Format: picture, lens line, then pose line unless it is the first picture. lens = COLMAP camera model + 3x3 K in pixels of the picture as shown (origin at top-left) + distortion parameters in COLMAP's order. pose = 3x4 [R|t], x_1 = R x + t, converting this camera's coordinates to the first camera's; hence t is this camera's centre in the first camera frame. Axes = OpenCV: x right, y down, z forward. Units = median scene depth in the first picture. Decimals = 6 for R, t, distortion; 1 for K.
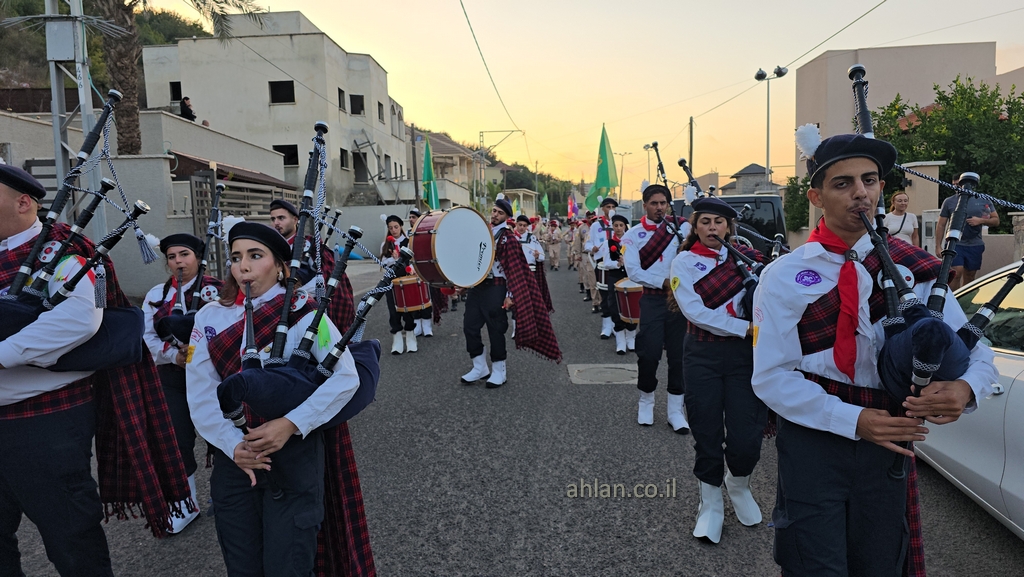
lens RADIAL K [[686.9, 0, 505.3], [0, 686.9, 292.1], [0, 0, 1]] dist [0.057080, -0.055023]
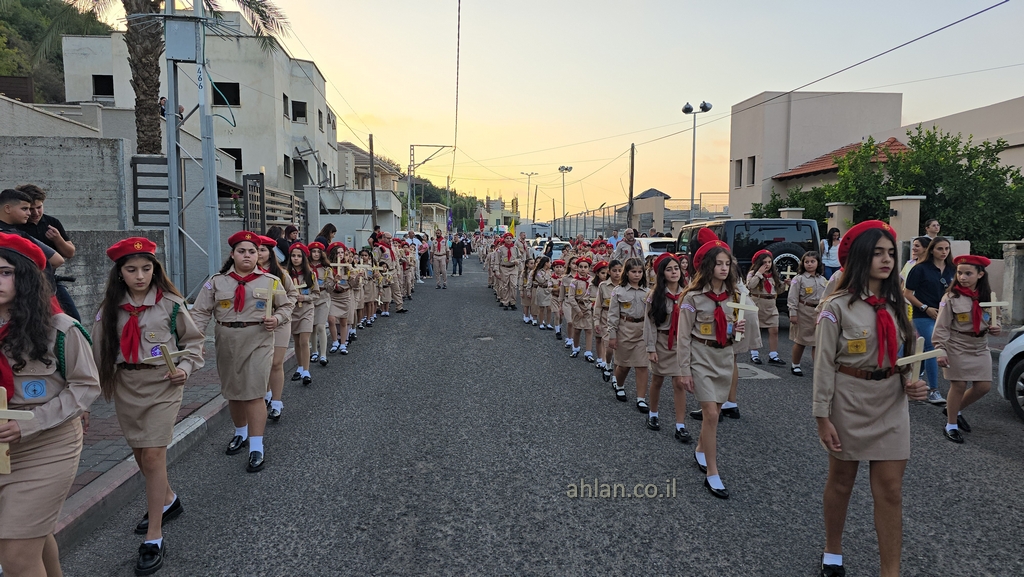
lens RADIAL K [[680.2, 0, 508.1], [0, 680.2, 293.5], [0, 0, 1]] dist [0.075337, -0.067914]
pose [[0.986430, 0.018801, 0.163099, -0.196895], [-0.015724, 0.999674, -0.020136, 0.009511], [-0.163425, 0.017298, 0.986404, -0.031951]]
